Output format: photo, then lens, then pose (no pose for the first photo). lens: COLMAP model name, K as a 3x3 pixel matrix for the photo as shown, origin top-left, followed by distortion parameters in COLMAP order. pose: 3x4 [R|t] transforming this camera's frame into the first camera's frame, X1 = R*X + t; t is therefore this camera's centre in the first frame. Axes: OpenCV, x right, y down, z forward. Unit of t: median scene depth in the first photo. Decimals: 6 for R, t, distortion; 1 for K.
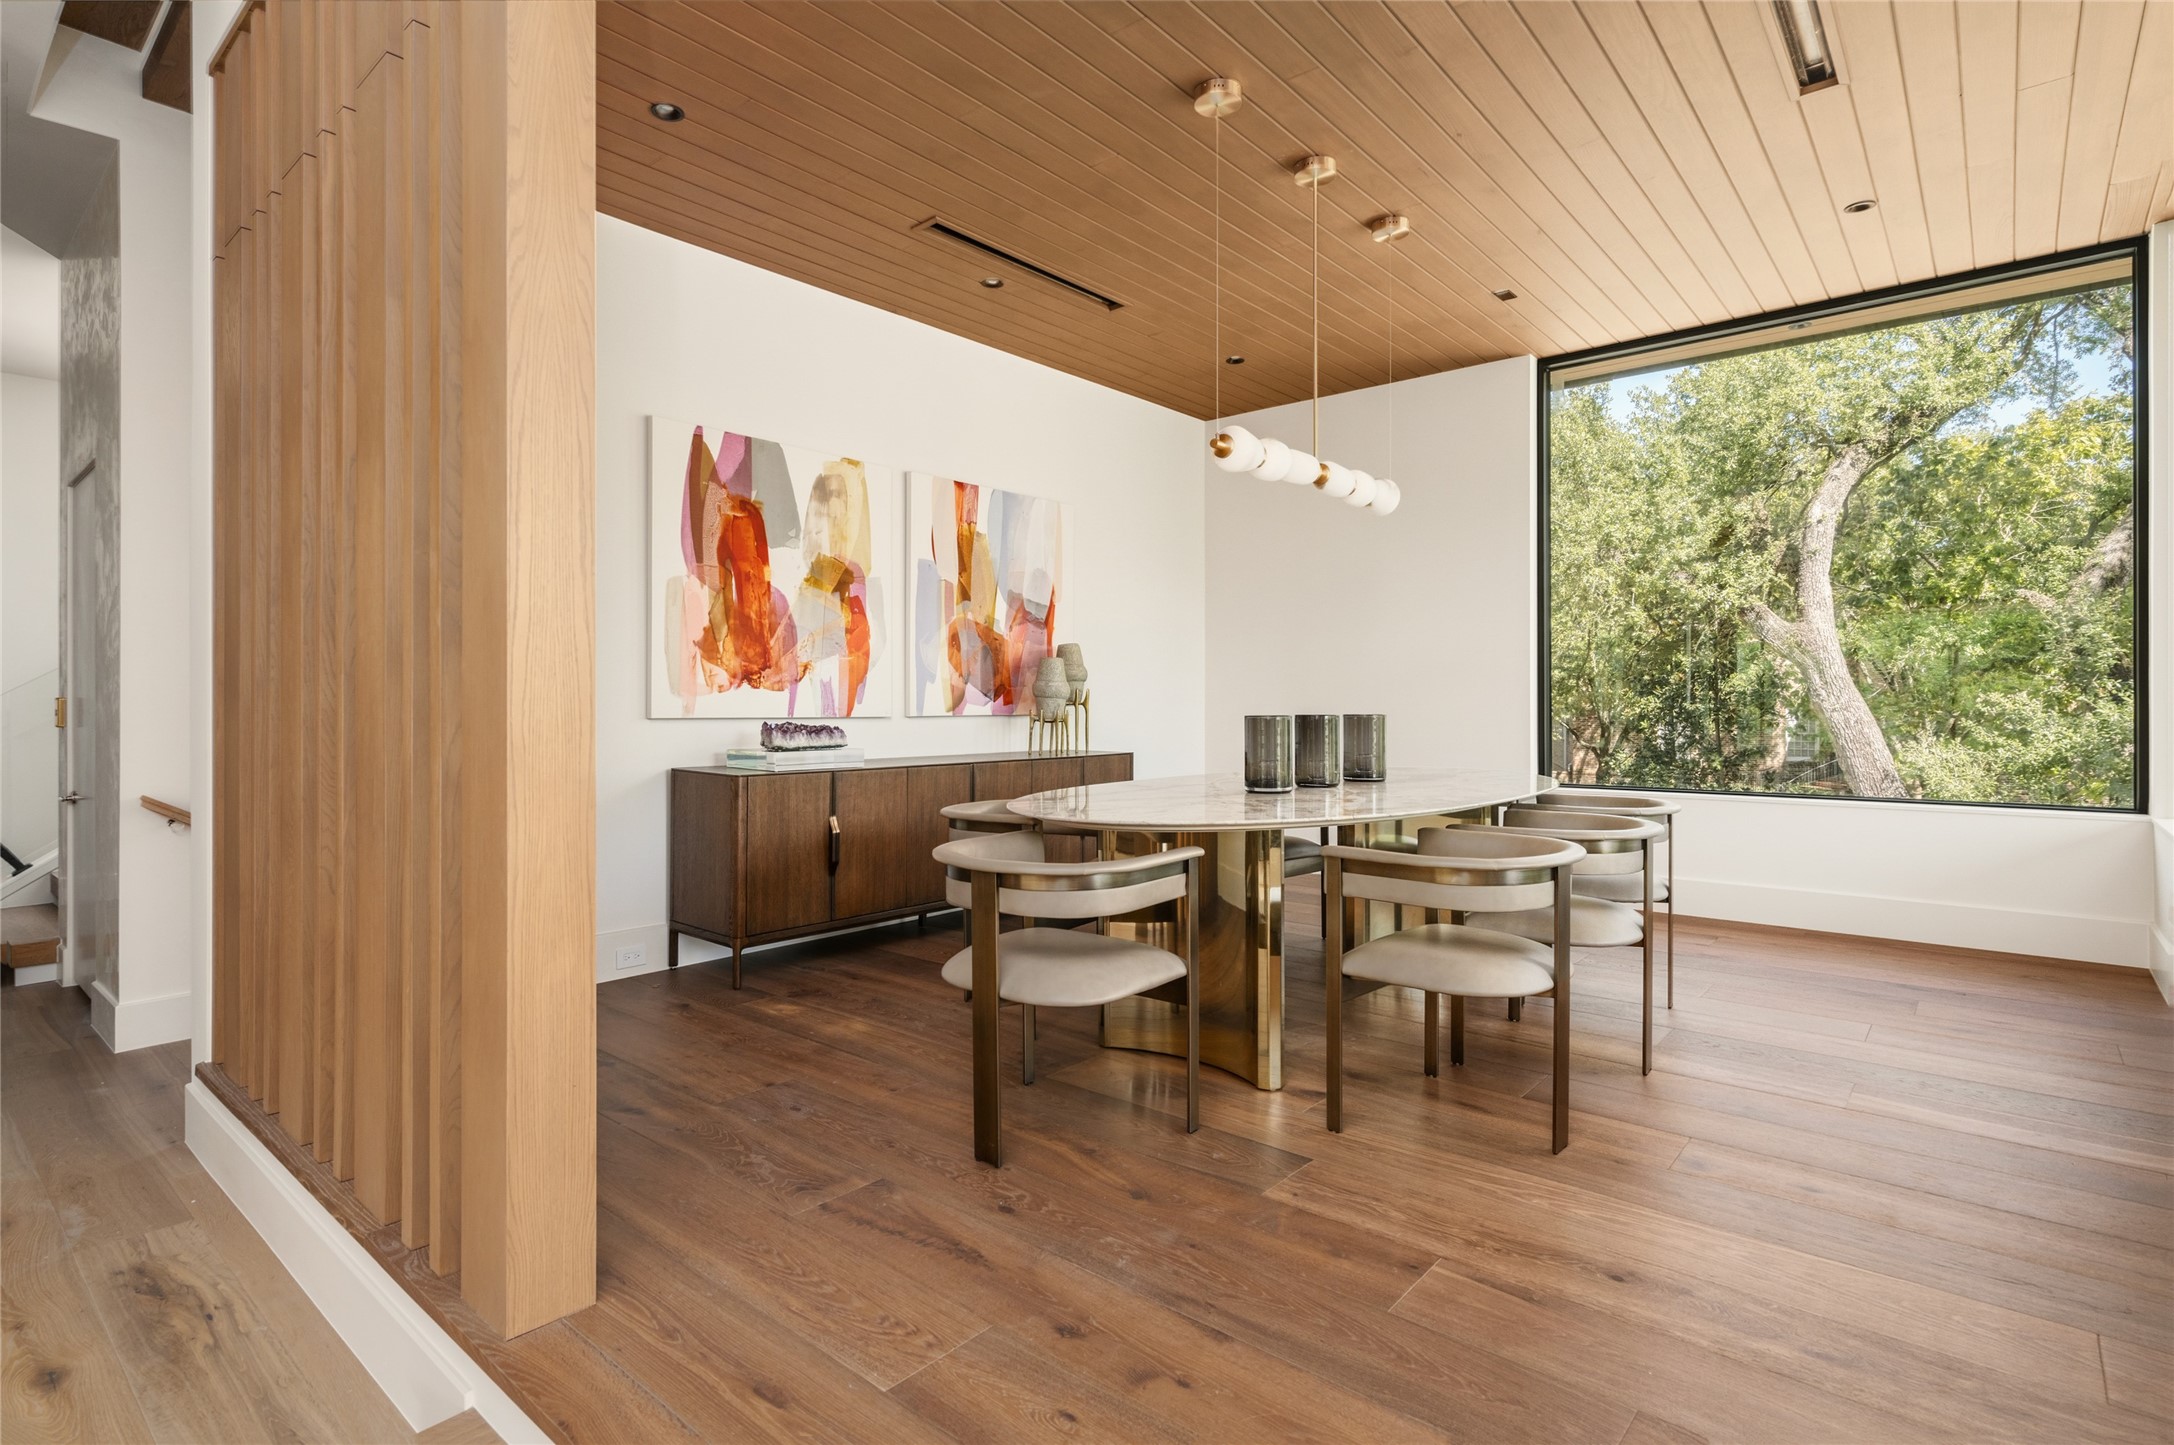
lens RADIAL K [[1079.5, 0, 1086.4], [0, 1079.5, 706.6], [0, 0, 1]] dist [-0.001215, 0.000580]
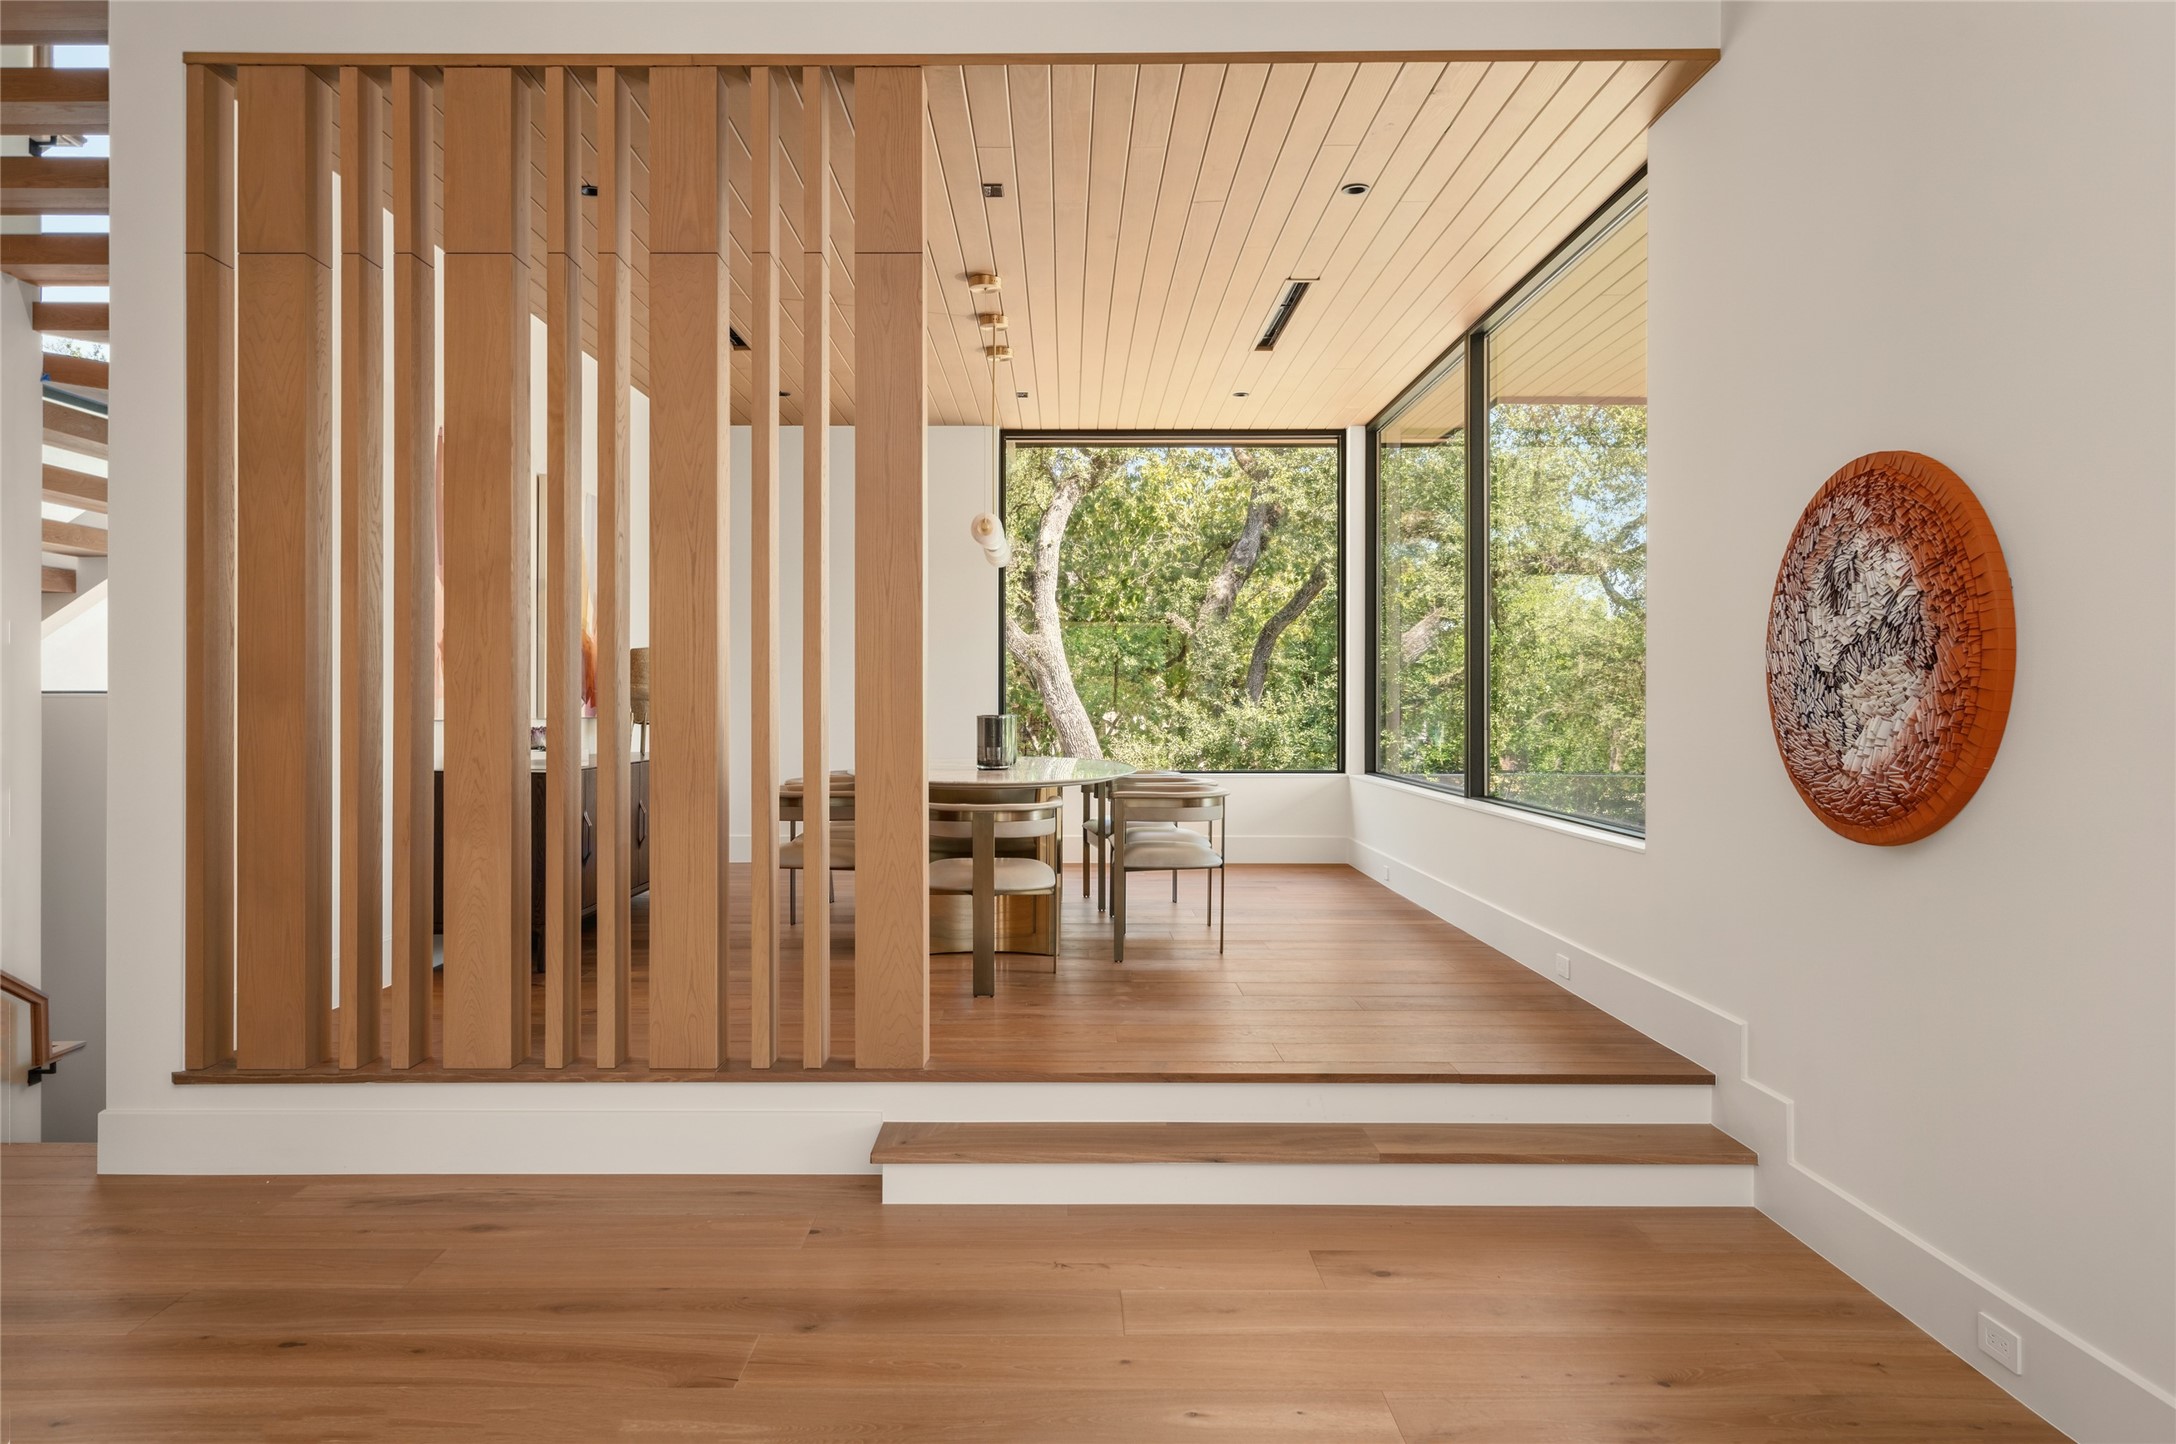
lens RADIAL K [[1365.1, 0, 1081.1], [0, 1365.1, 713.7], [0, 0, 1]] dist [0.000780, 0.000213]
pose [[0.759072, -0.001099, 0.651005, -0.228347], [-0.000961, 0.999996, 0.002809, 0.000340], [-0.651006, -0.002758, 0.759068, -0.108837]]
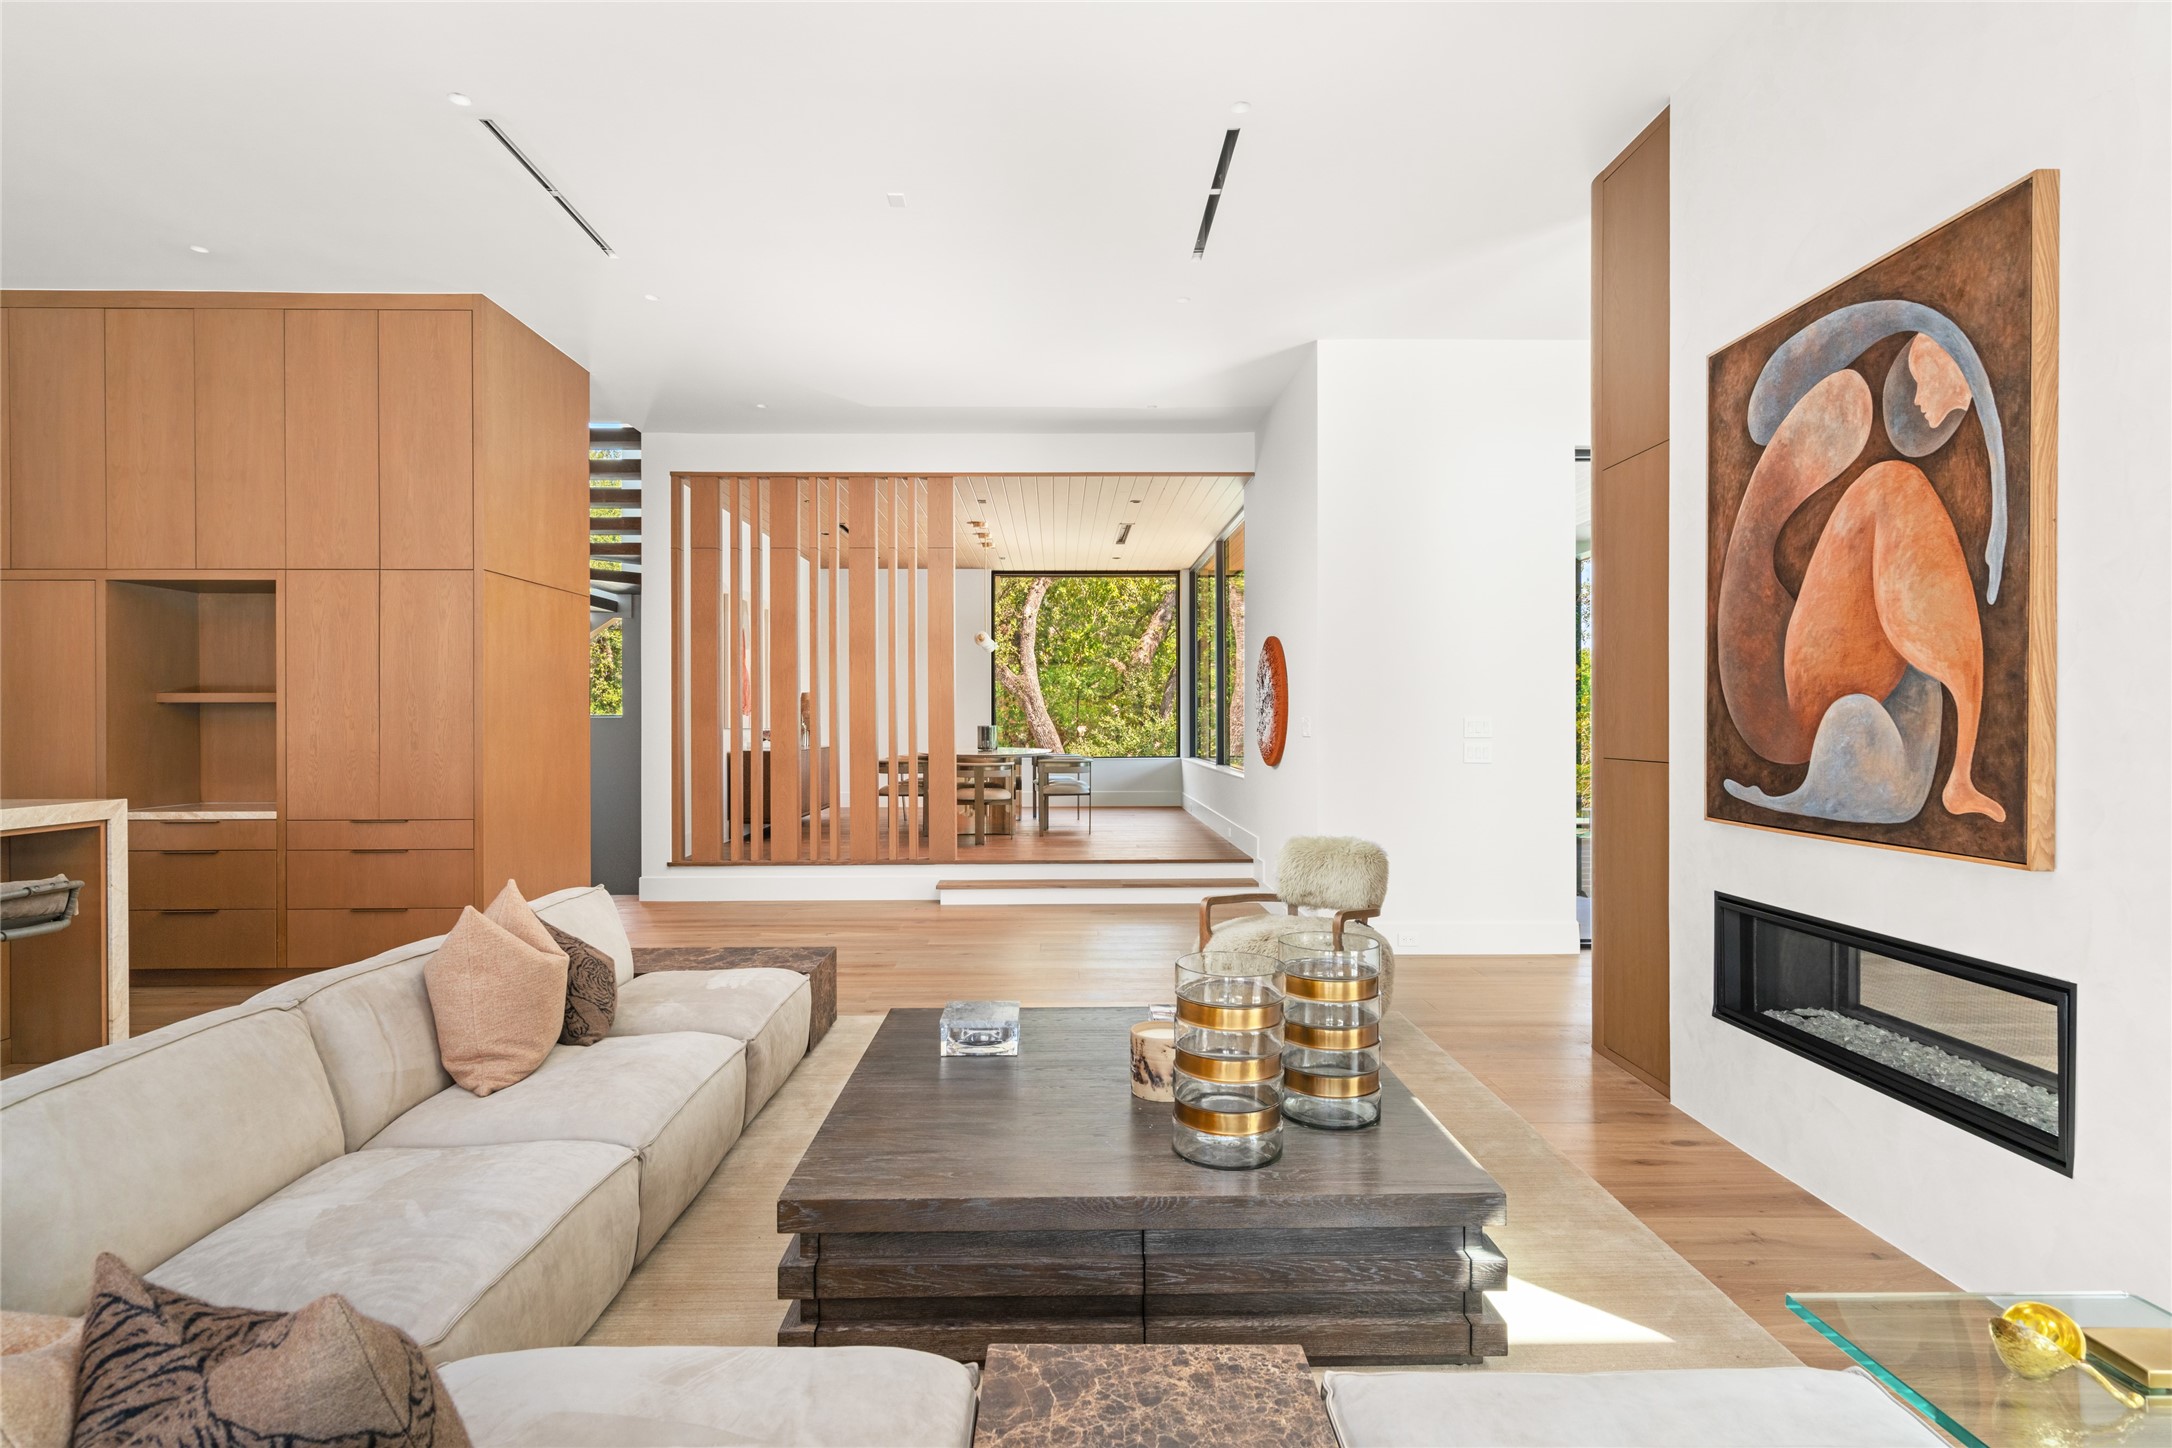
lens RADIAL K [[1093.1, 0, 1088.5], [0, 1093.1, 727.1], [0, 0, 1]] dist [0.001718, 0.000052]
pose [[0.748115, -0.003654, 0.663559, -0.411984], [0.003228, 0.999993, 0.001866, 0.001923], [-0.663561, 0.000746, 0.748122, -0.369513]]
